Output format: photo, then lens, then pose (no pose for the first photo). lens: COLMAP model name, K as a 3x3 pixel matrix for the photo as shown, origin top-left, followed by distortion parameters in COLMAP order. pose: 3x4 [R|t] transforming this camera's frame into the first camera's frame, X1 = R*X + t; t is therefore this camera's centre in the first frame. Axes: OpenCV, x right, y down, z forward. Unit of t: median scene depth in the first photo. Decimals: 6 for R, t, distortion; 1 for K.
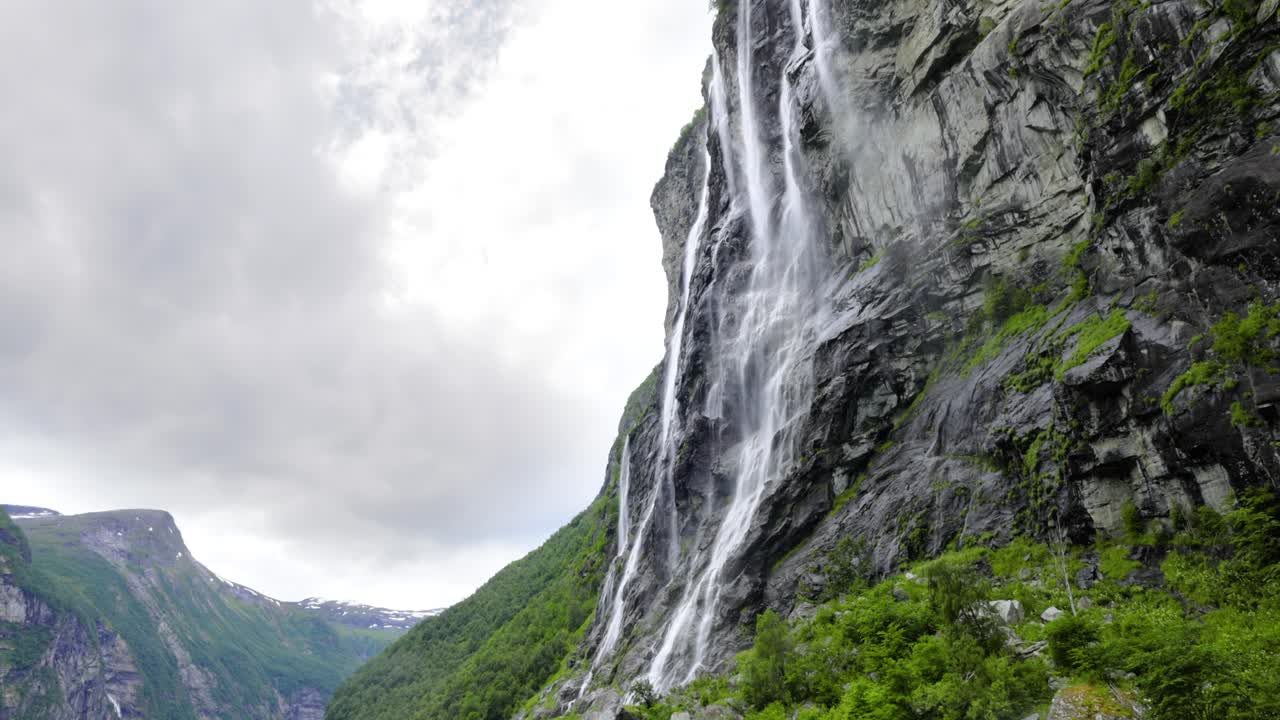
lens RADIAL K [[964.4, 0, 640.0], [0, 964.4, 360.0], [0, 0, 1]] dist [-0.002510, -0.003834]
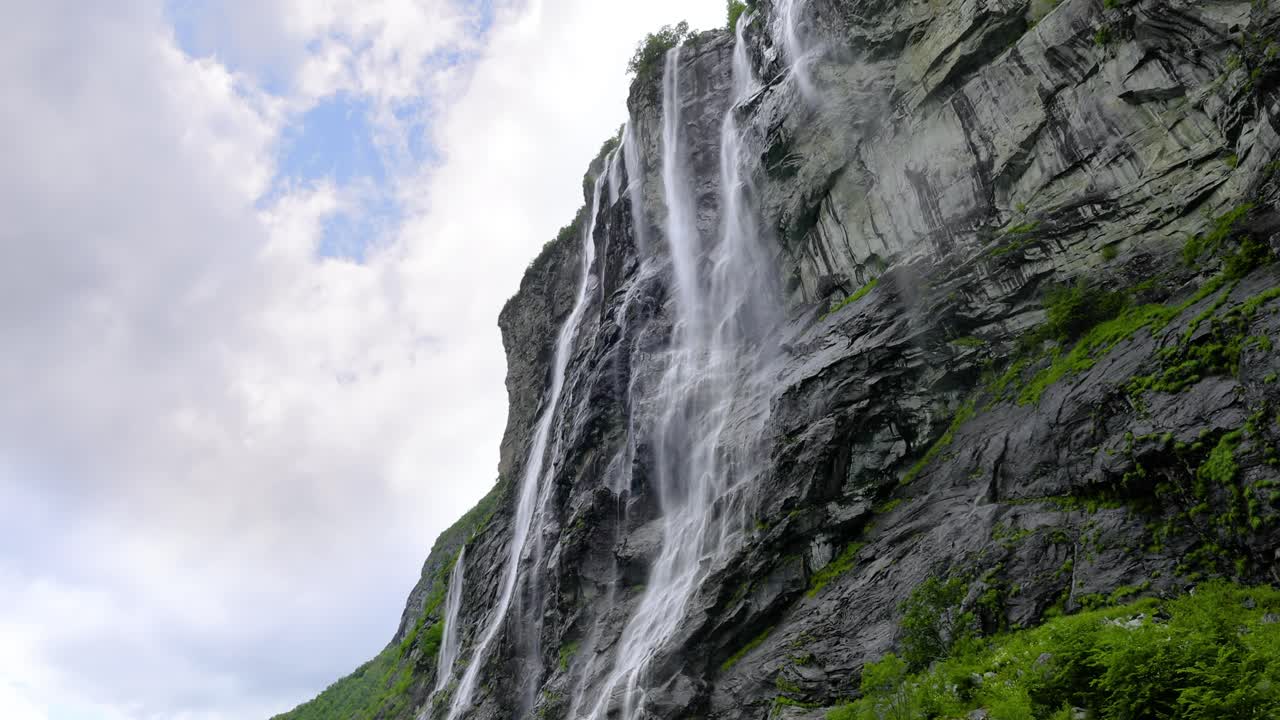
lens RADIAL K [[964.4, 0, 640.0], [0, 964.4, 360.0], [0, 0, 1]] dist [-0.002510, -0.003834]
pose [[0.974086, 0.131593, 0.183956, -0.086653], [-0.097624, 0.978277, -0.182874, 0.126681], [-0.204025, 0.160177, 0.965773, 0.268720]]
